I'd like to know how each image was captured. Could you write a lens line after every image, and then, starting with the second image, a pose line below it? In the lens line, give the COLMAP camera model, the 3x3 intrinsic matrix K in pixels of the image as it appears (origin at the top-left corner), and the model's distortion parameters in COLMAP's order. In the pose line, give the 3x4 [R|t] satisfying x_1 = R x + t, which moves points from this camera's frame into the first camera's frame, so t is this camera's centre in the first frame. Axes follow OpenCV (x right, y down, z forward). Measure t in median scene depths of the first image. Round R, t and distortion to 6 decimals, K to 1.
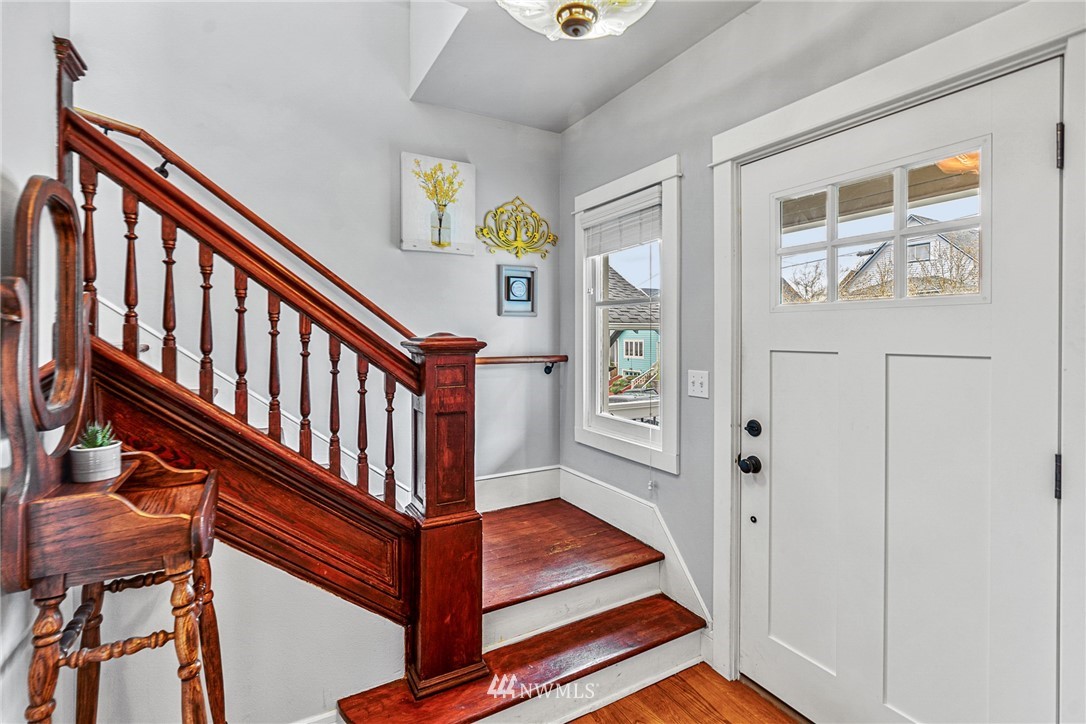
lens RADIAL K [[496.5, 0, 547.8], [0, 496.5, 341.7], [0, 0, 1]] dist [-0.003014, 0.000686]
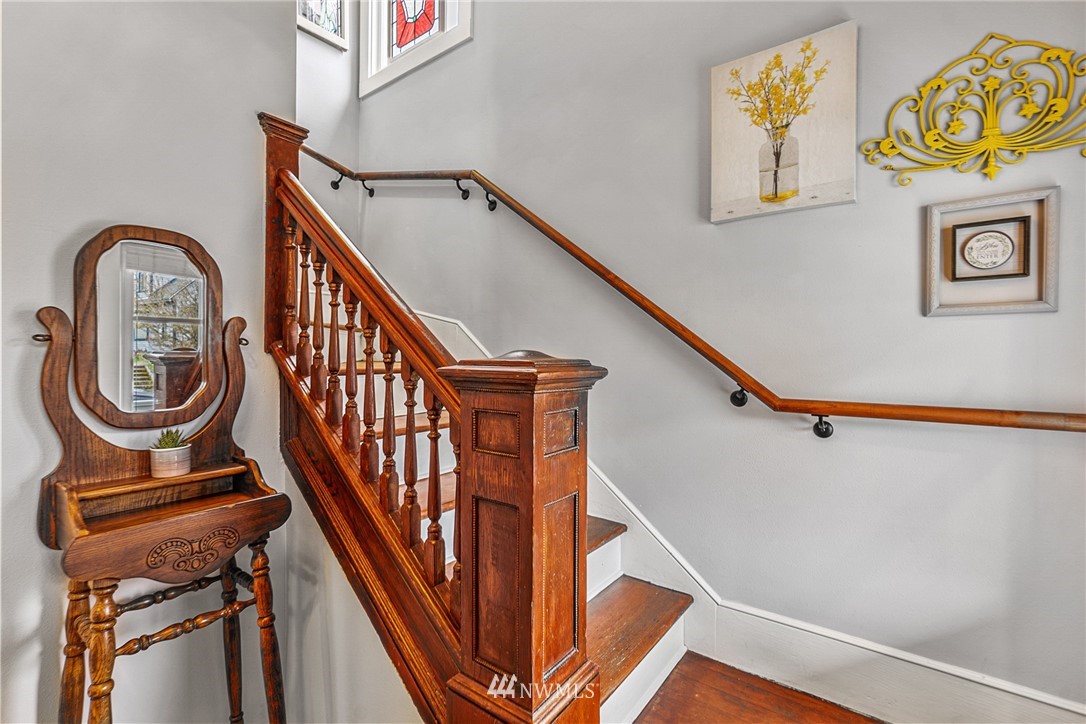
lens RADIAL K [[488.6, 0, 543.0], [0, 488.6, 362.0], [0, 0, 1]] dist [-0.002628, 0.000795]
pose [[0.395795, 0.014816, -0.918219, 0.179708], [-0.019765, 0.999776, 0.007612, -0.006414], [0.918126, 0.015135, 0.395999, 0.498087]]
